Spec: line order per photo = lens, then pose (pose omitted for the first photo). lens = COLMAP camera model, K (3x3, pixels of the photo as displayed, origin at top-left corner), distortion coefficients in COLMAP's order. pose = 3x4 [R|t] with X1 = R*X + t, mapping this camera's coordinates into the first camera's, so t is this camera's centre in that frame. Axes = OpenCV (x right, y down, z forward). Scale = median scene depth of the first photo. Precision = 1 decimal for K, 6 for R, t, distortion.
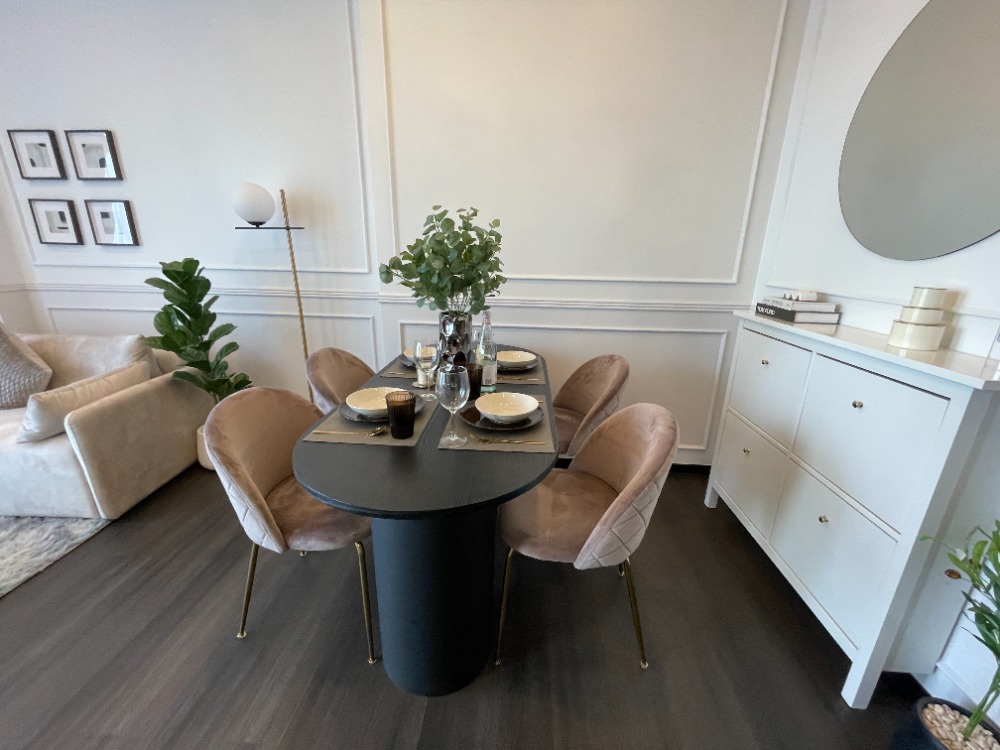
lens RADIAL K [[406.3, 0, 496.9], [0, 406.3, 376.1], [0, 0, 1]] dist [-0.002768, -0.000512]
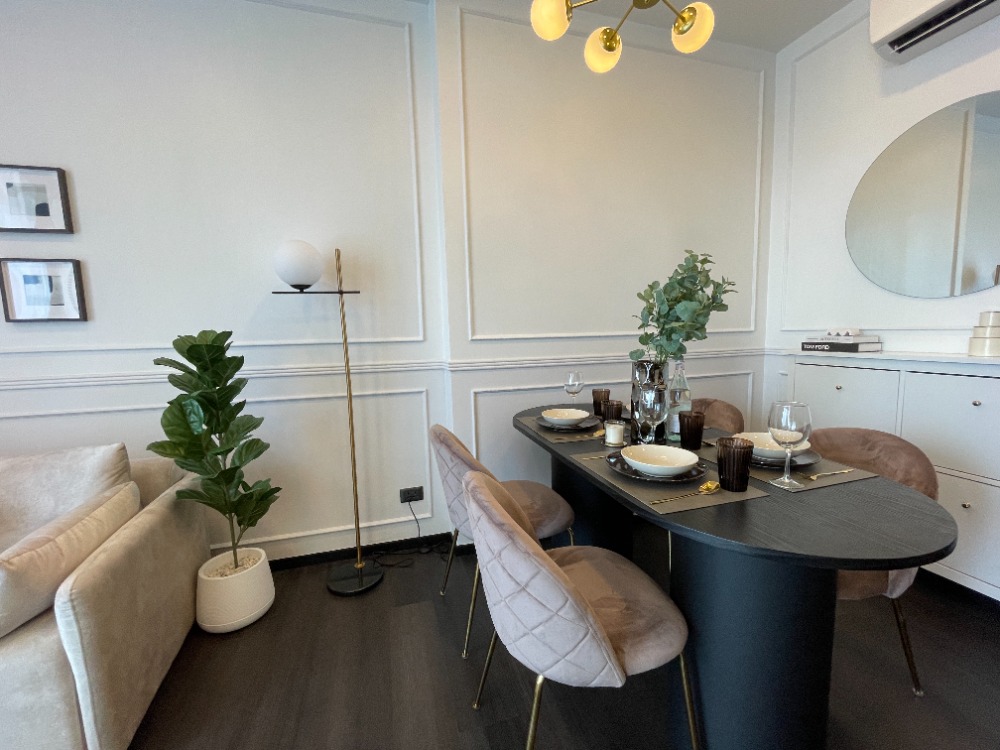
lens RADIAL K [[406.3, 0, 505.2], [0, 406.3, 375.4], [0, 0, 1]] dist [-0.002768, -0.000512]
pose [[0.937794, -0.081128, 0.337580, -0.495075], [0.143789, 0.975765, -0.164945, -0.009814], [-0.316017, 0.203225, 0.926732, 0.150801]]
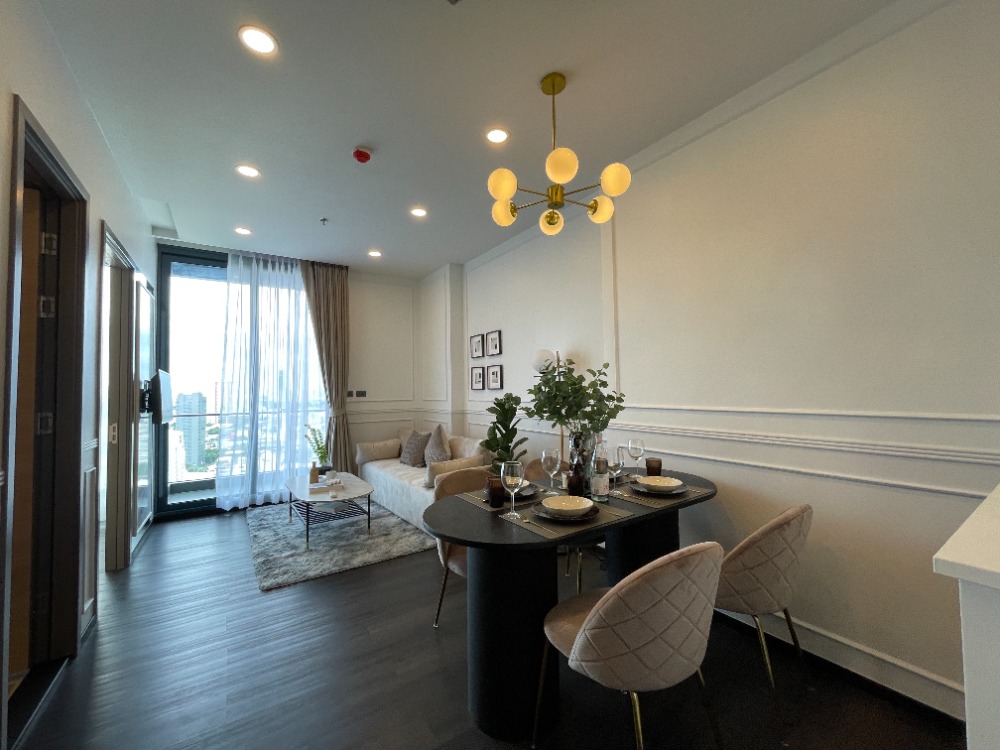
lens RADIAL K [[406.3, 0, 506.7], [0, 406.3, 377.1], [0, 0, 1]] dist [-0.002768, -0.000512]
pose [[0.615318, -0.051315, -0.786607, 0.528800], [-0.205960, 0.952751, -0.223264, 0.010045], [0.760897, 0.299388, 0.575676, 0.009828]]
